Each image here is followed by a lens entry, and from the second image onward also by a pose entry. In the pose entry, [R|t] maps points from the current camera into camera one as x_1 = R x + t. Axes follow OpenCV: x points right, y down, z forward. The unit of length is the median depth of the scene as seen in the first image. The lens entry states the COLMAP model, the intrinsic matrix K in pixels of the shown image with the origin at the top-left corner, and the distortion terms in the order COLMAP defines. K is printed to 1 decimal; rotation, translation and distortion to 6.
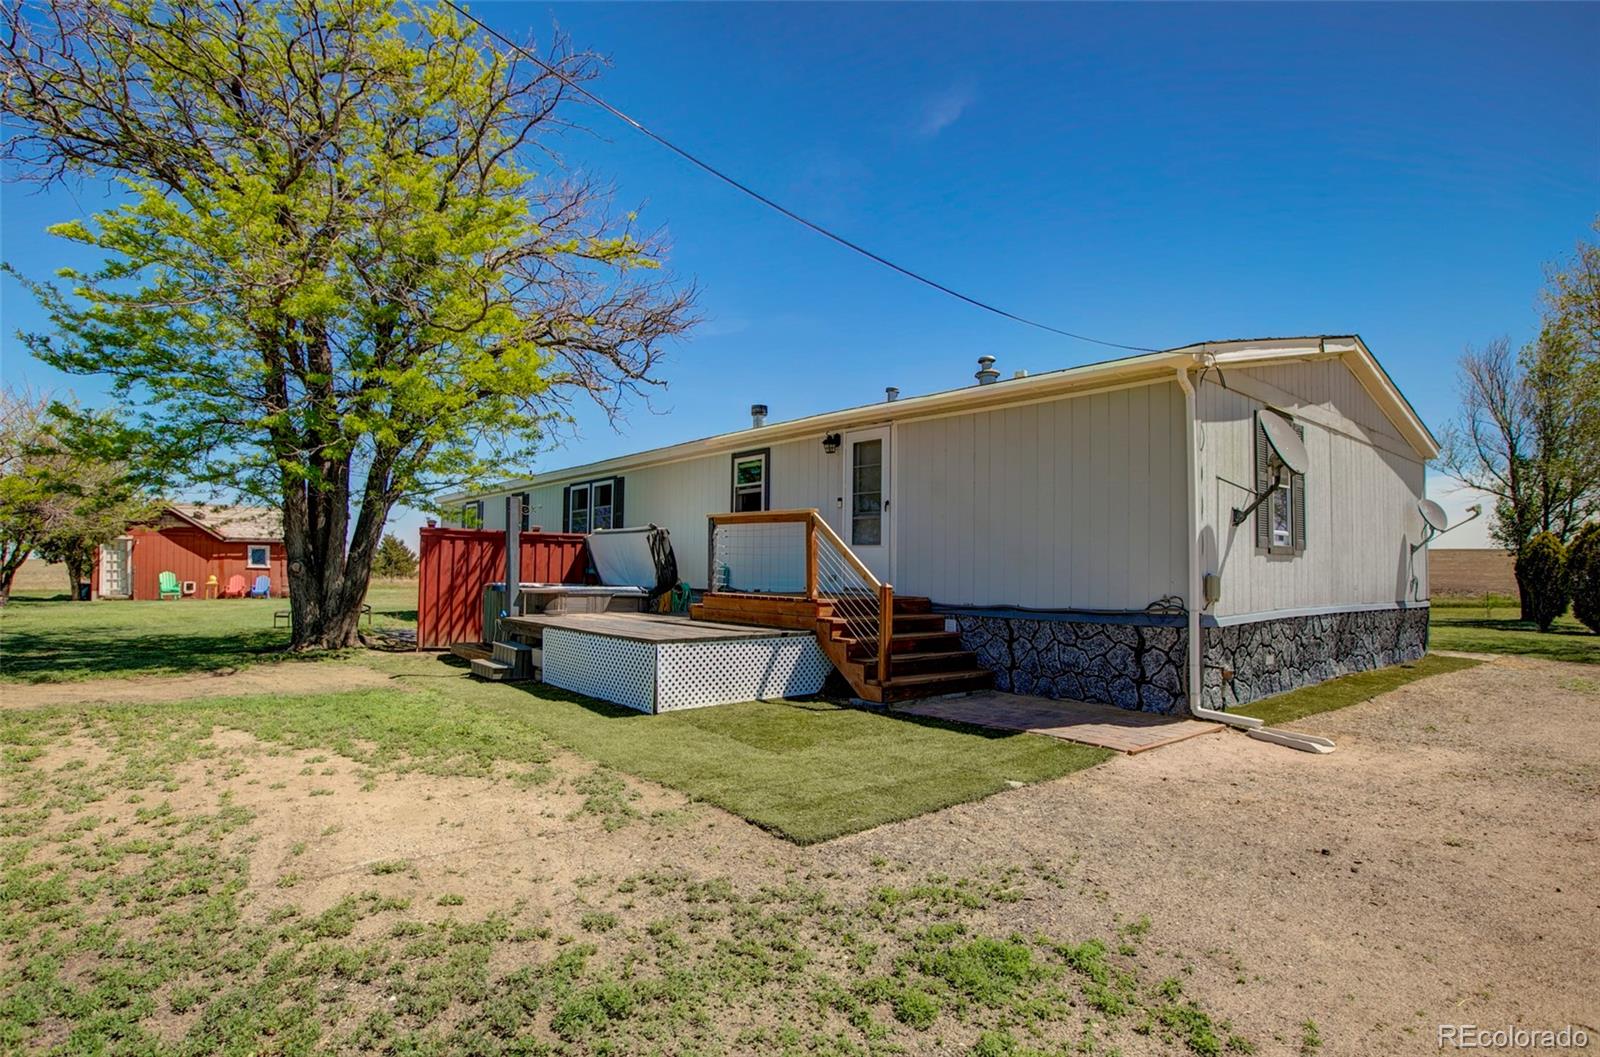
lens RADIAL K [[848.8, 0, 800.0], [0, 848.8, 528.5], [0, 0, 1]] dist [-0.155127, 0.000227]
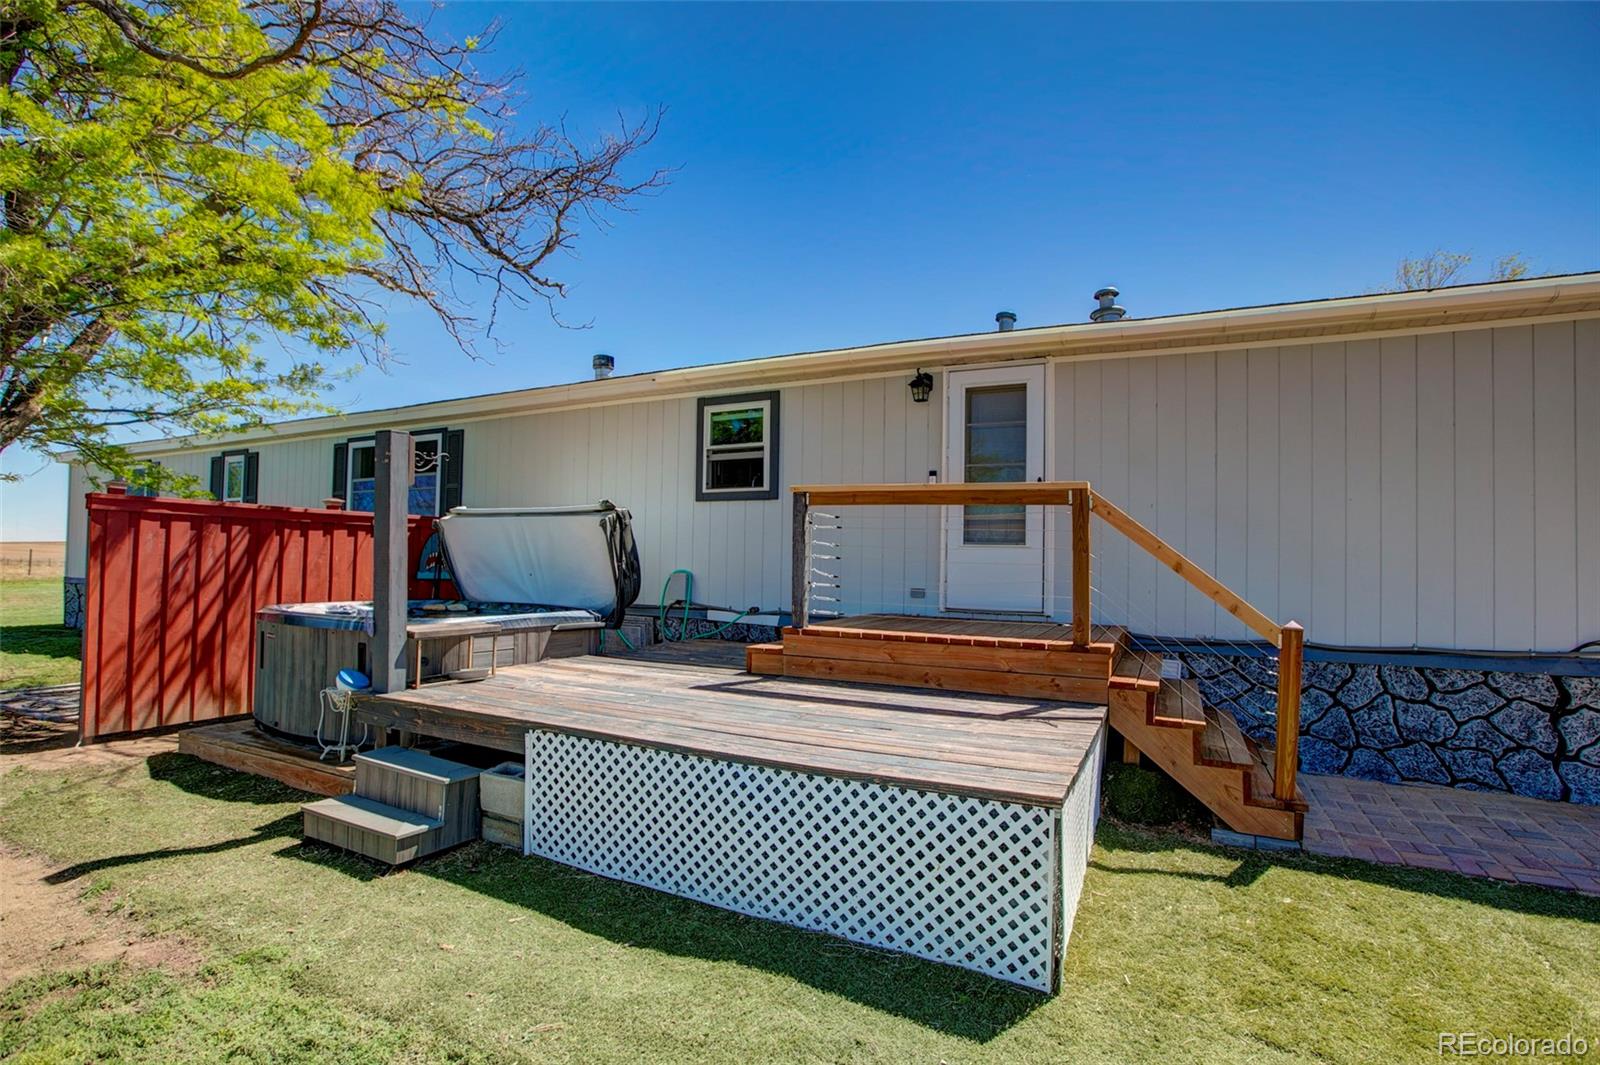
lens RADIAL K [[770.5, 0, 799.1], [0, 770.5, 537.3], [0, 0, 1]] dist [-0.065100, 0.011848]
pose [[0.920515, 0.015142, 0.390413, -0.261386], [-0.025068, 0.999479, 0.020341, 0.005471], [-0.389902, -0.028511, 0.920415, 0.458747]]
